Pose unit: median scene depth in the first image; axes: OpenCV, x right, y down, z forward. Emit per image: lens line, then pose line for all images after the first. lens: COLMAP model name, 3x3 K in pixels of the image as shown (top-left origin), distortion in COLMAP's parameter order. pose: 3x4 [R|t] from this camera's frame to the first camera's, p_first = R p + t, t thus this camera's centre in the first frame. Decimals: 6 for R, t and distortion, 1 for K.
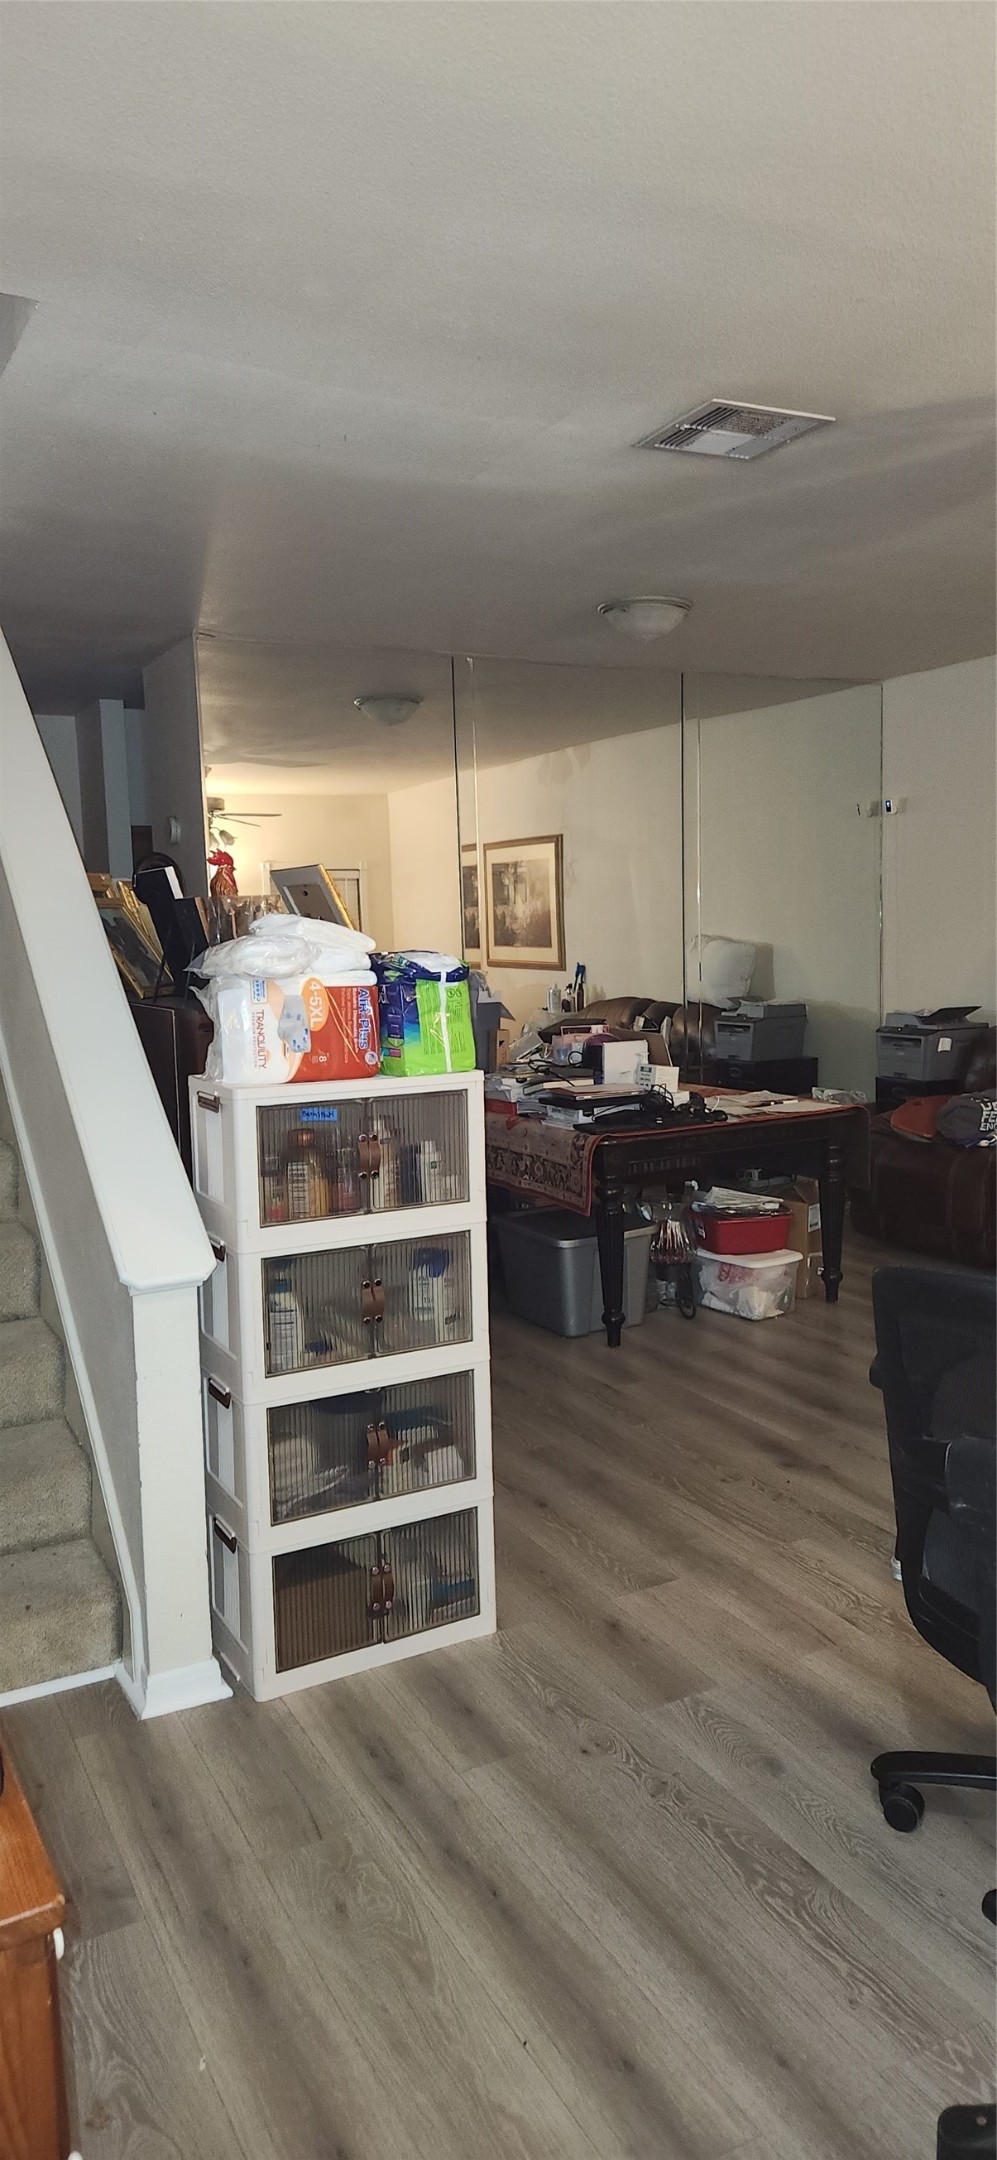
lens RADIAL K [[1439.7, 0, 504.2], [0, 1439.7, 1070.0], [0, 0, 1]] dist [0.063320, -0.055071]
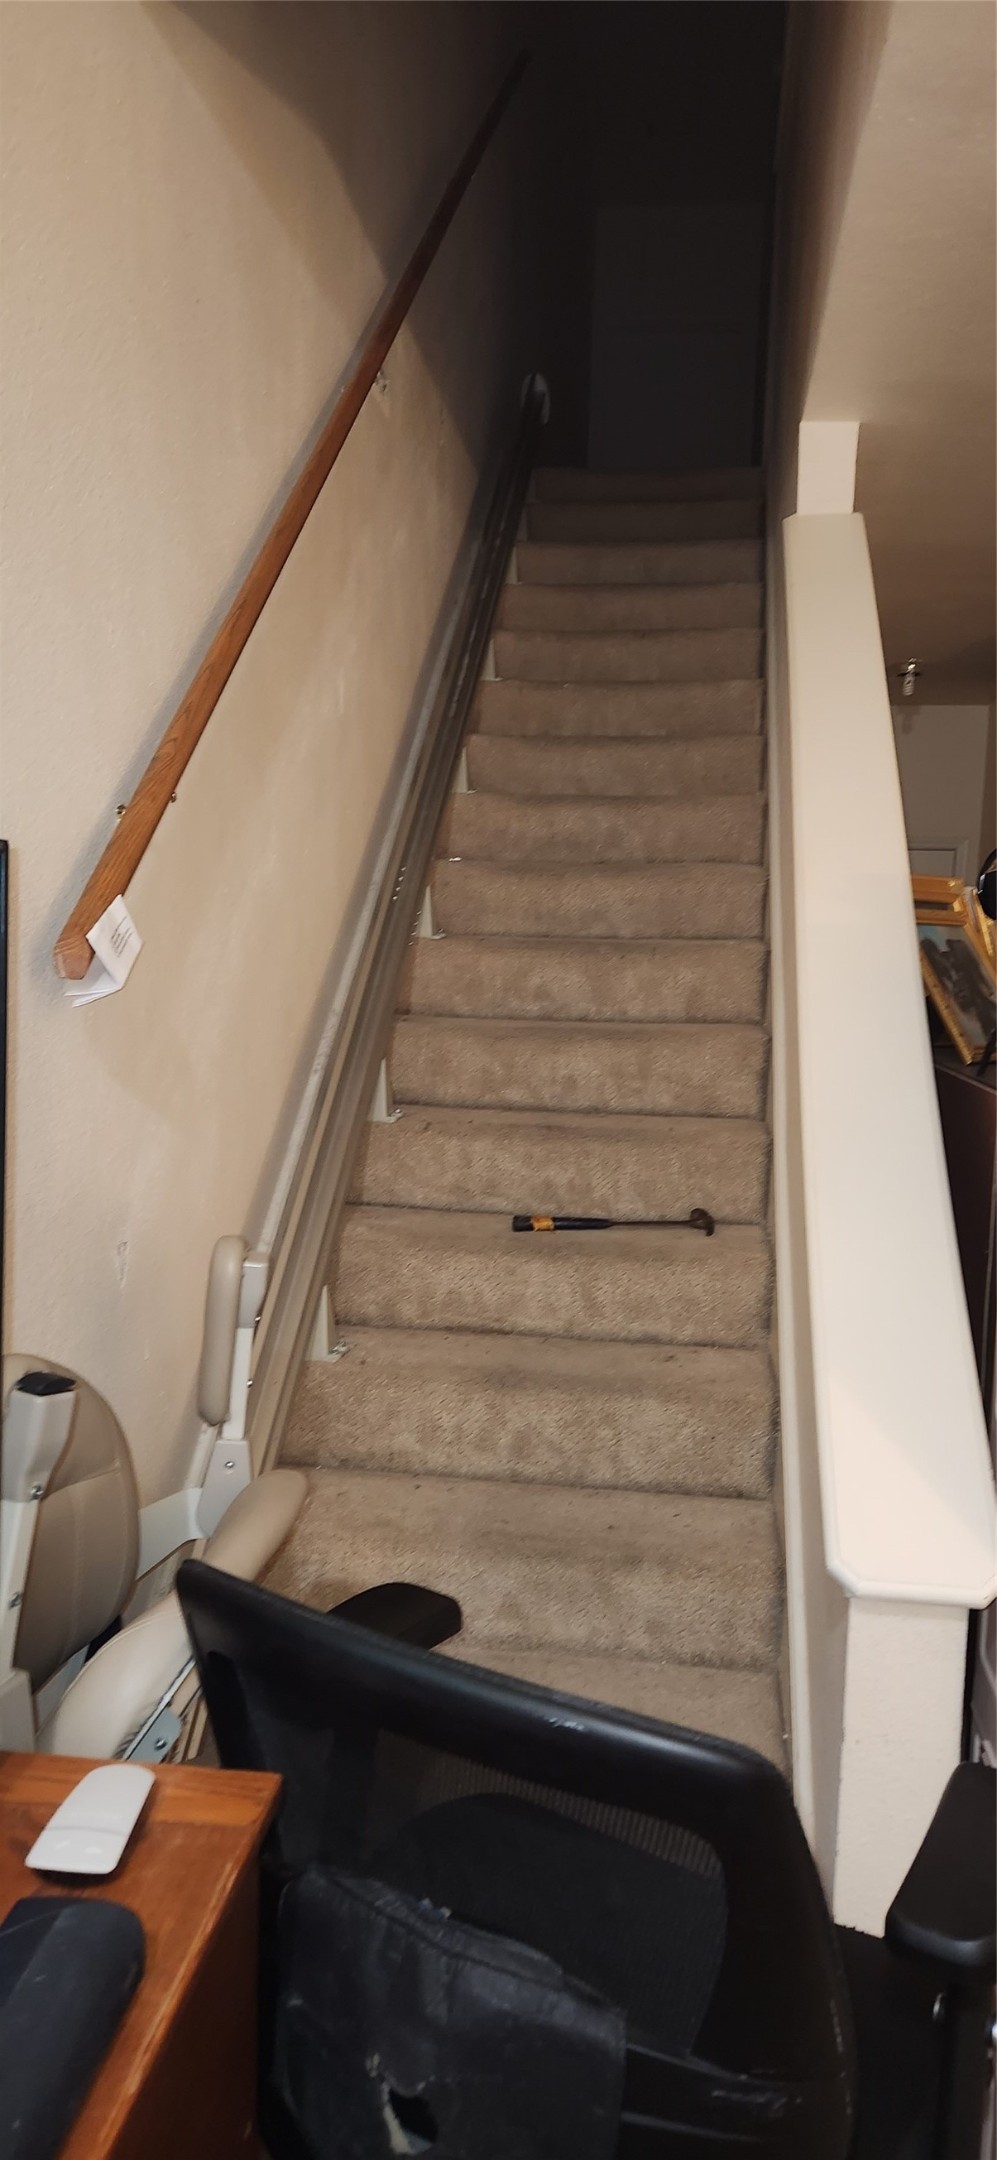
lens RADIAL K [[1439.7, 0, 504.2], [0, 1439.7, 1070.0], [0, 0, 1]] dist [0.063320, -0.055071]
pose [[0.819084, 0.103982, -0.564172, -0.053003], [-0.112610, 0.993446, 0.019609, -0.036288], [0.562513, 0.047470, 0.825424, 0.345018]]
